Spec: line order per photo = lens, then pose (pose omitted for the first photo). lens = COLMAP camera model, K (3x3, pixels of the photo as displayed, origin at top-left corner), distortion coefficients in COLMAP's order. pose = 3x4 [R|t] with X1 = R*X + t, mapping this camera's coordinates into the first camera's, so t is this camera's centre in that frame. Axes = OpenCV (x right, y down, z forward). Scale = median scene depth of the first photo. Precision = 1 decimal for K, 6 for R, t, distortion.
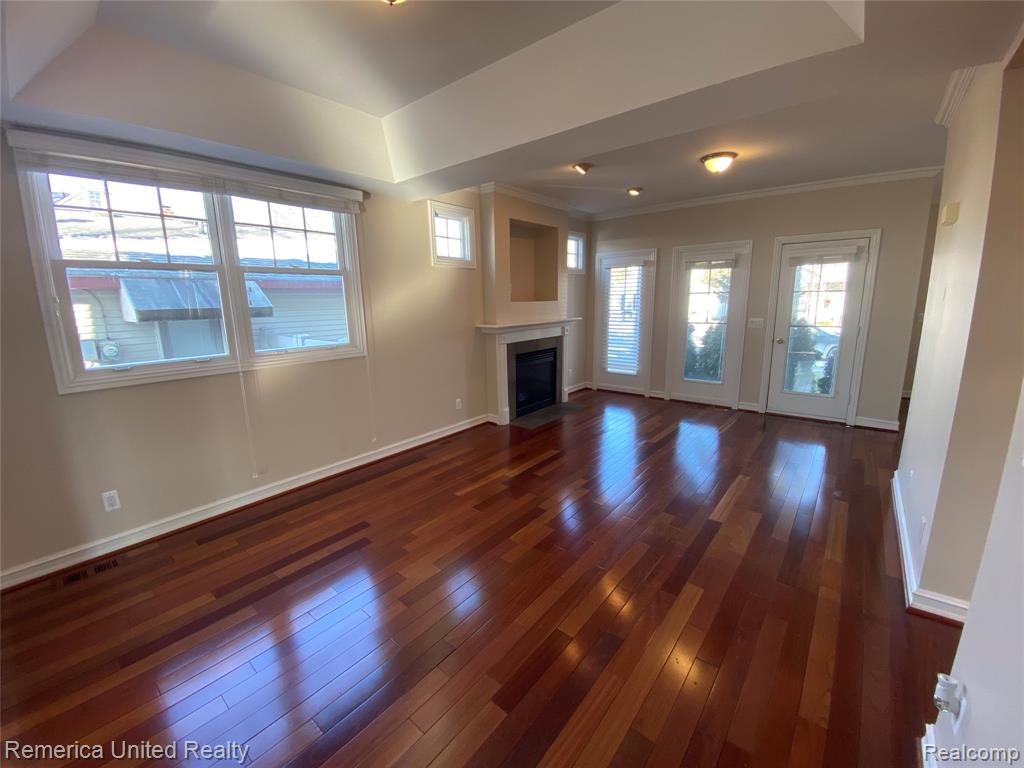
lens RADIAL K [[419.9, 0, 516.8], [0, 419.9, 383.6], [0, 0, 1]] dist [-0.001561, -0.010571]
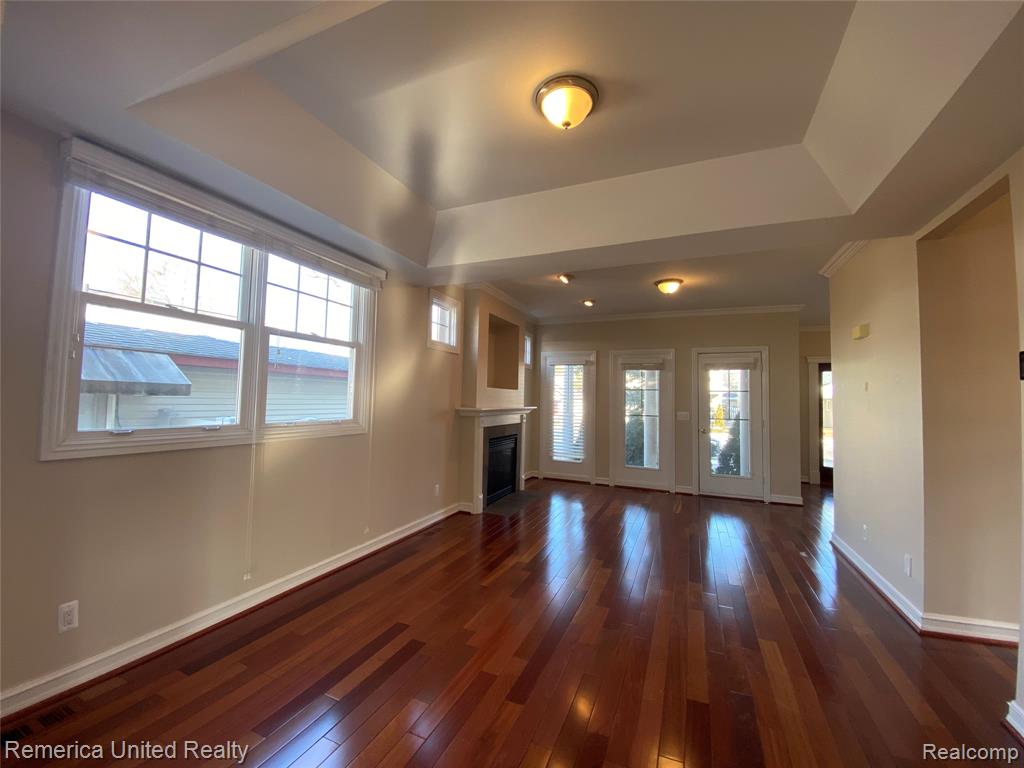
lens RADIAL K [[419.9, 0, 510.7], [0, 419.9, 380.3], [0, 0, 1]] dist [-0.001561, -0.010571]
pose [[0.956925, 0.053592, 0.285345, -0.280046], [0.018470, 0.969589, -0.244042, 0.044069], [-0.289746, 0.238801, 0.926834, 0.020603]]
